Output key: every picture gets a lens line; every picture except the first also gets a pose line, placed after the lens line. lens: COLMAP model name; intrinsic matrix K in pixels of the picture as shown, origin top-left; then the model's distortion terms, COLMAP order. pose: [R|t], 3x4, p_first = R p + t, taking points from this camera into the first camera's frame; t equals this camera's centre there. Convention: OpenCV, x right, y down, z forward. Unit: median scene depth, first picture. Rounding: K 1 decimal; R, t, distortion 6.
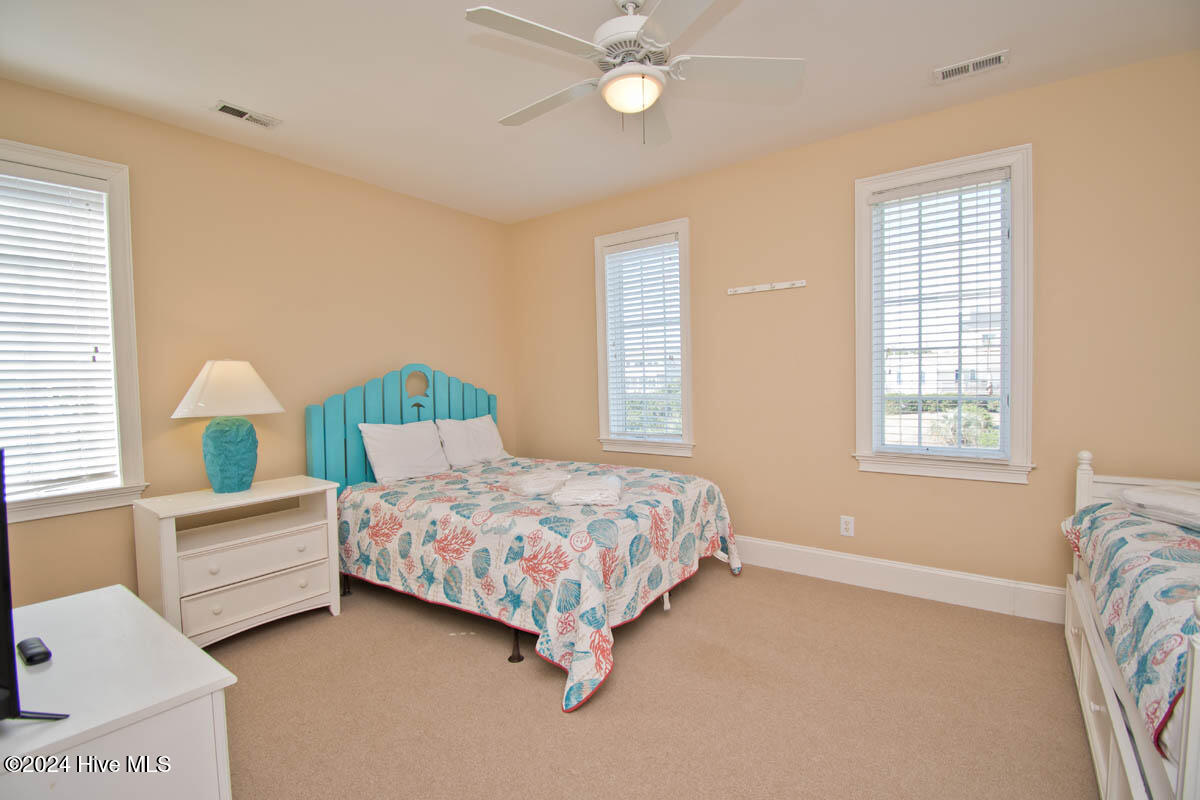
lens RADIAL K [[534.2, 0, 600.0], [0, 534.2, 400.0], [0, 0, 1]] dist [-0.000280, -0.000246]
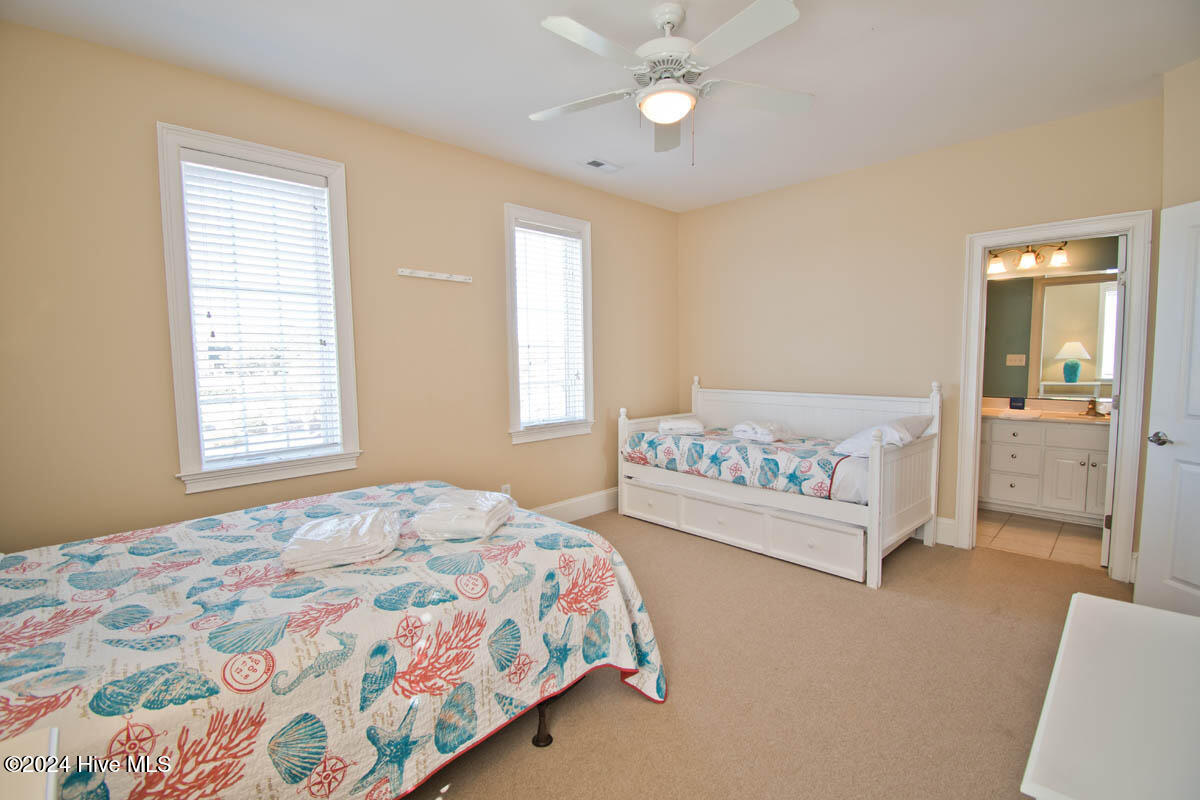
lens RADIAL K [[534.2, 0, 600.0], [0, 534.2, 400.0], [0, 0, 1]] dist [-0.000280, -0.000246]
pose [[0.147994, -0.056767, 0.987358, -0.824175], [0.051135, 0.997455, 0.049683, -0.024069], [-0.987665, 0.043136, 0.150520, 0.755414]]
